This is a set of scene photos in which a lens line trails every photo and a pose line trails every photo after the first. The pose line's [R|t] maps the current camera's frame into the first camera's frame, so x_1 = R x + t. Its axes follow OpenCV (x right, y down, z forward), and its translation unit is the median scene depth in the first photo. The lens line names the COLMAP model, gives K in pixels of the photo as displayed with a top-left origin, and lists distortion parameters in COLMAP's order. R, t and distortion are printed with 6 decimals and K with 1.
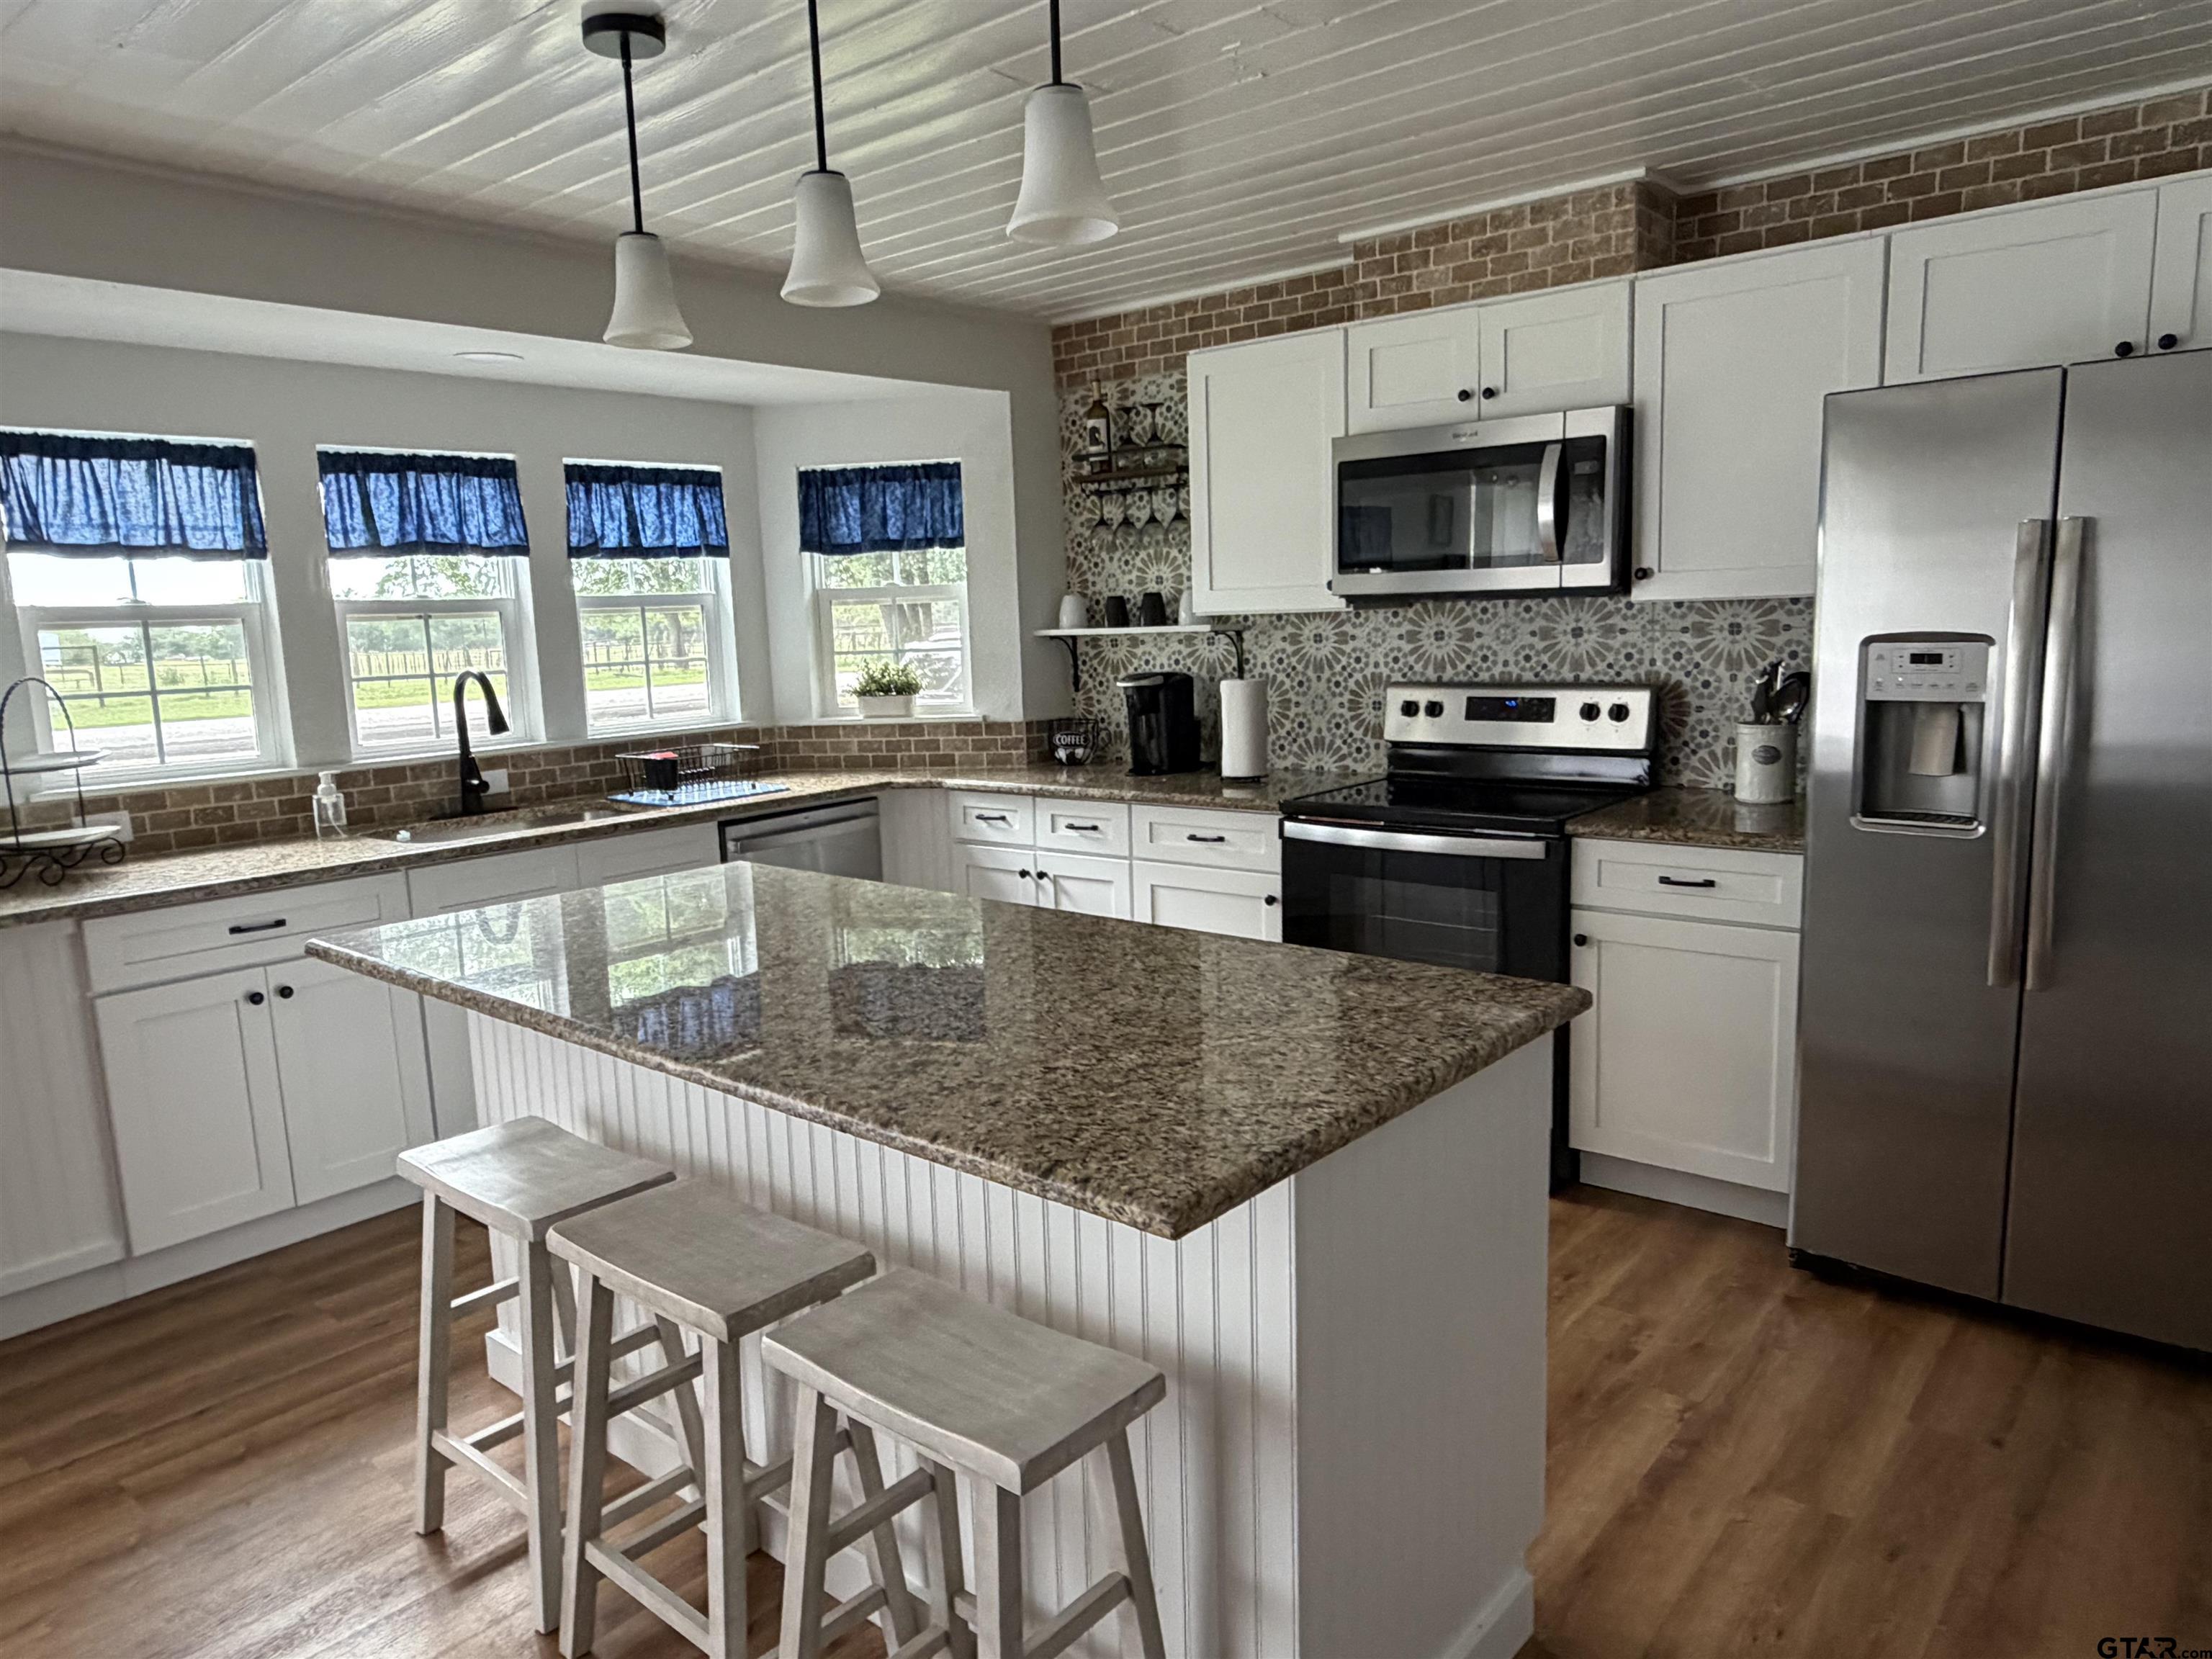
lens RADIAL K [[1483.8, 0, 1103.7], [0, 1483.8, 826.0], [0, 0, 1]] dist [0.009635, 0.005752]
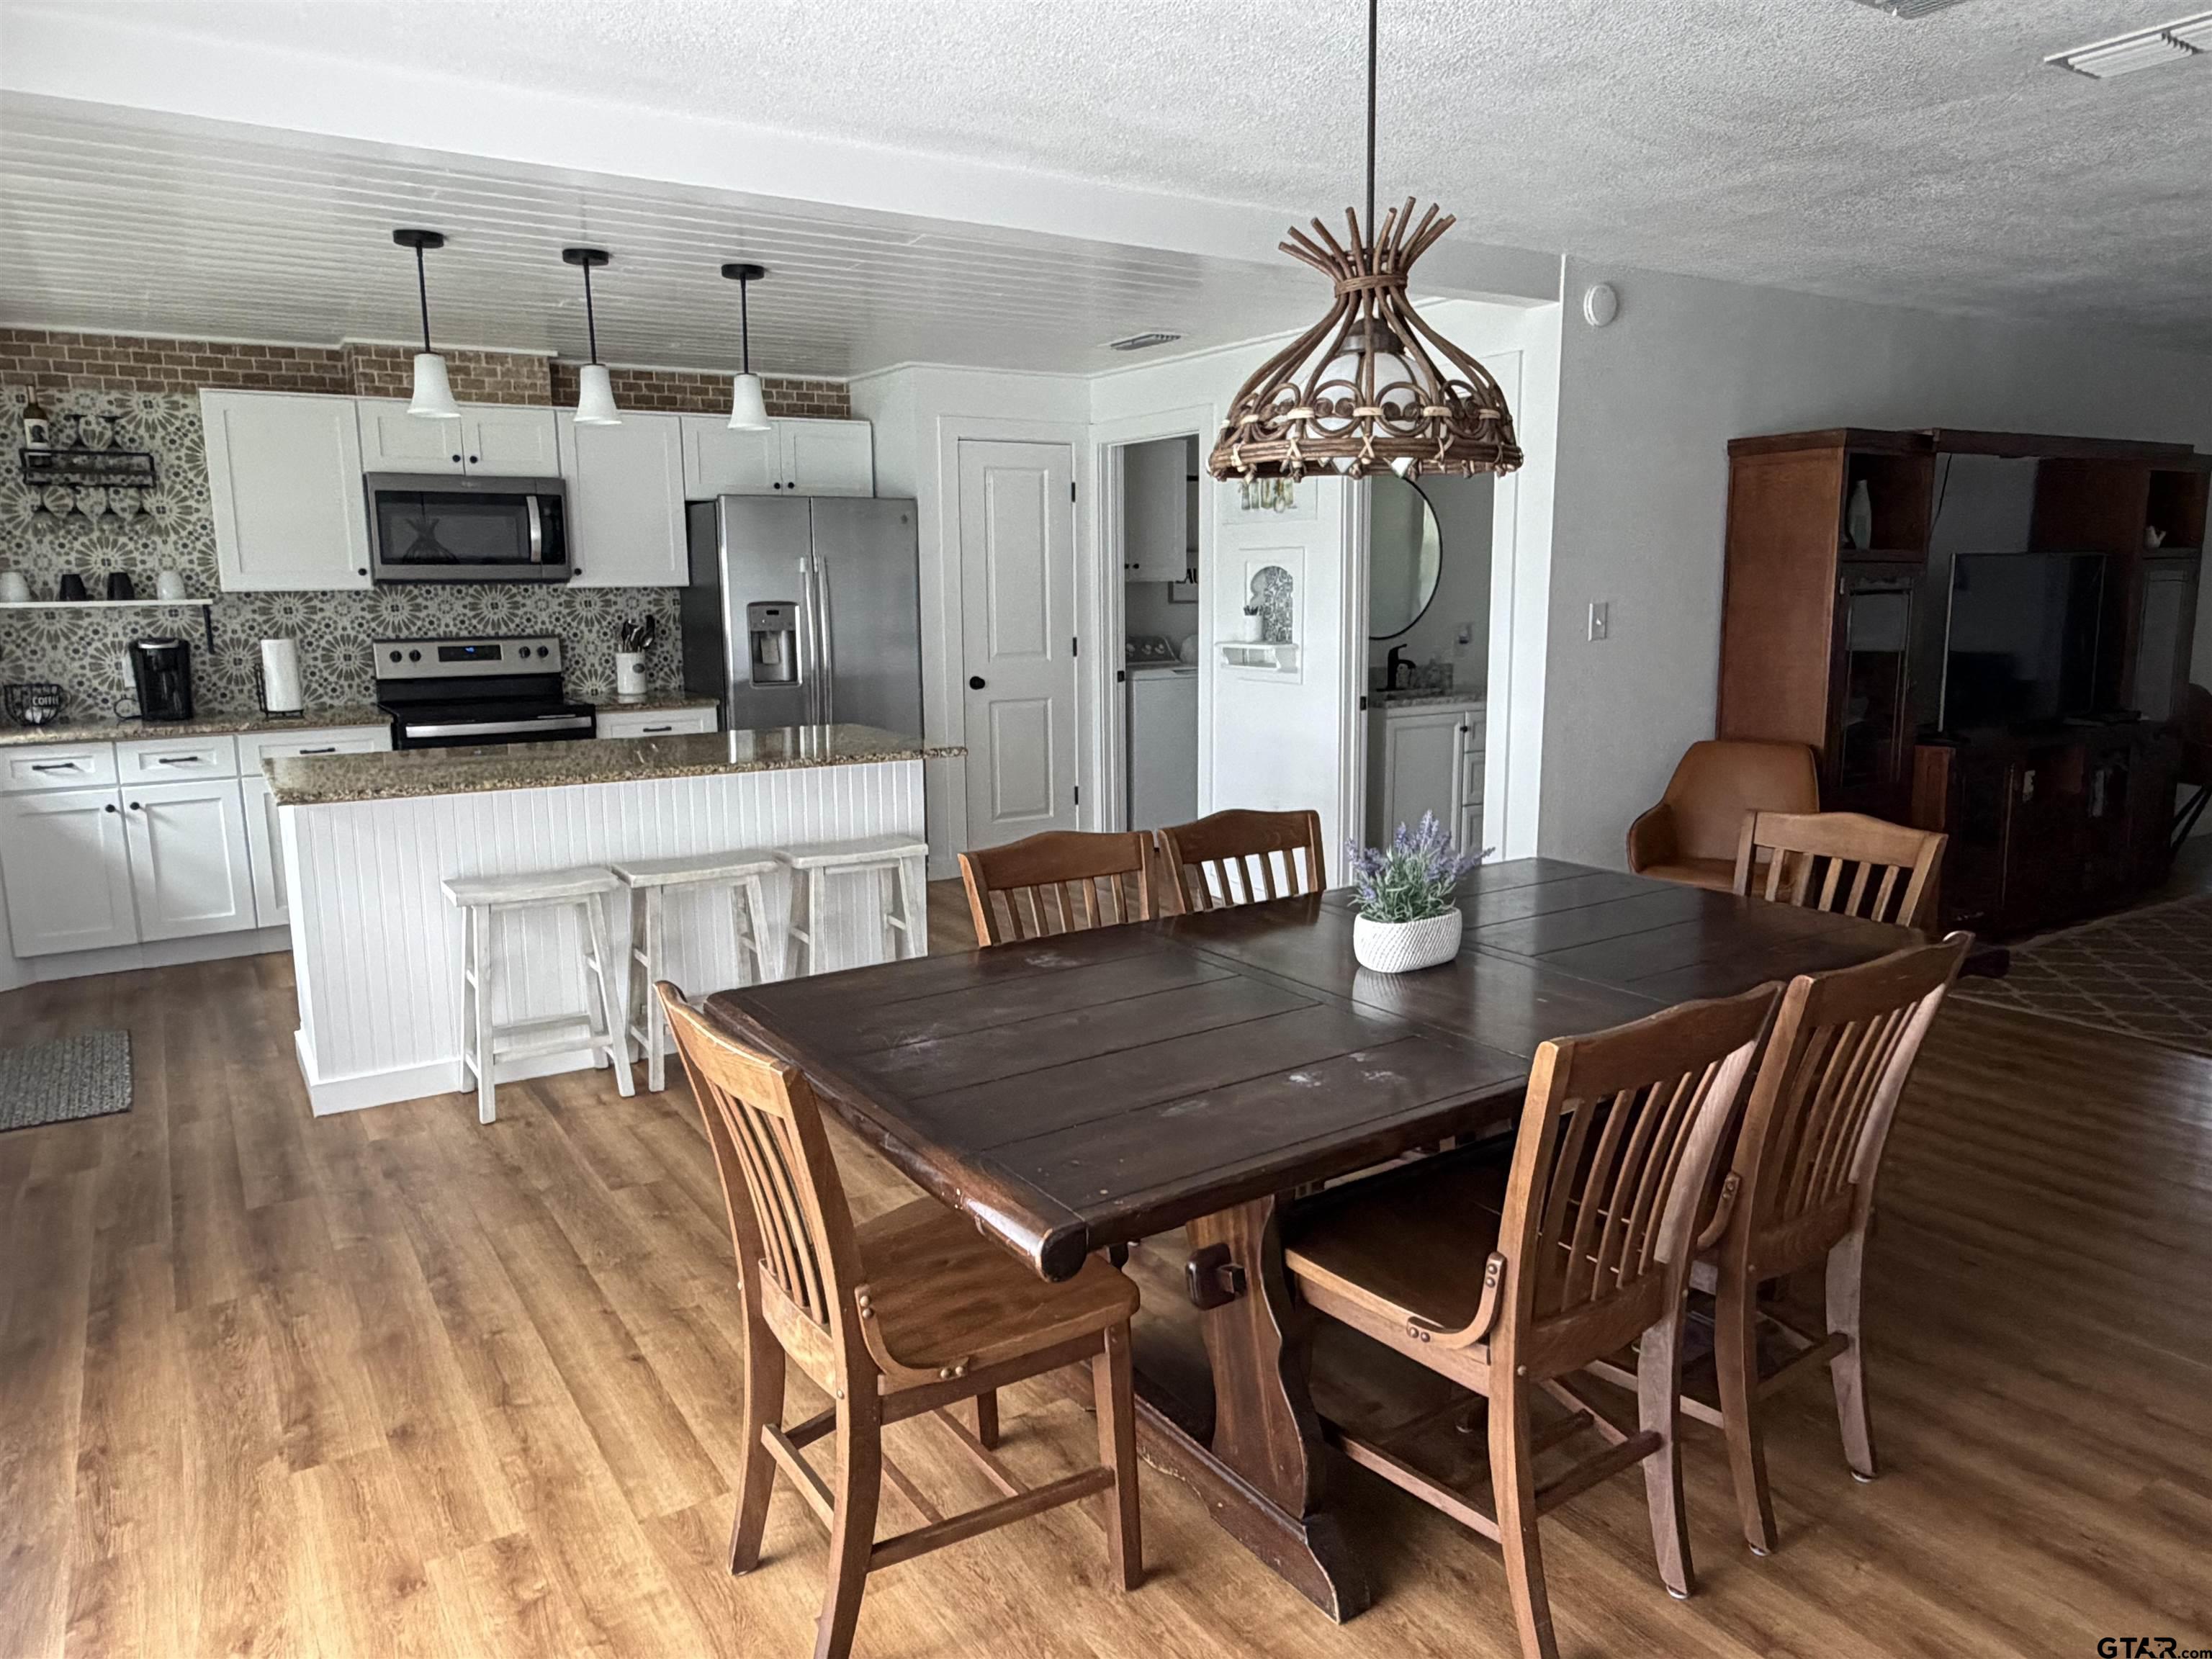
lens RADIAL K [[1483.8, 0, 1111.2], [0, 1483.8, 826.7], [0, 0, 1]] dist [0.009635, 0.005752]
pose [[0.284330, -0.132225, 0.949565, -1.036836], [0.137779, 0.985798, 0.096015, 0.045533], [-0.948775, 0.103530, 0.298510, -0.114962]]
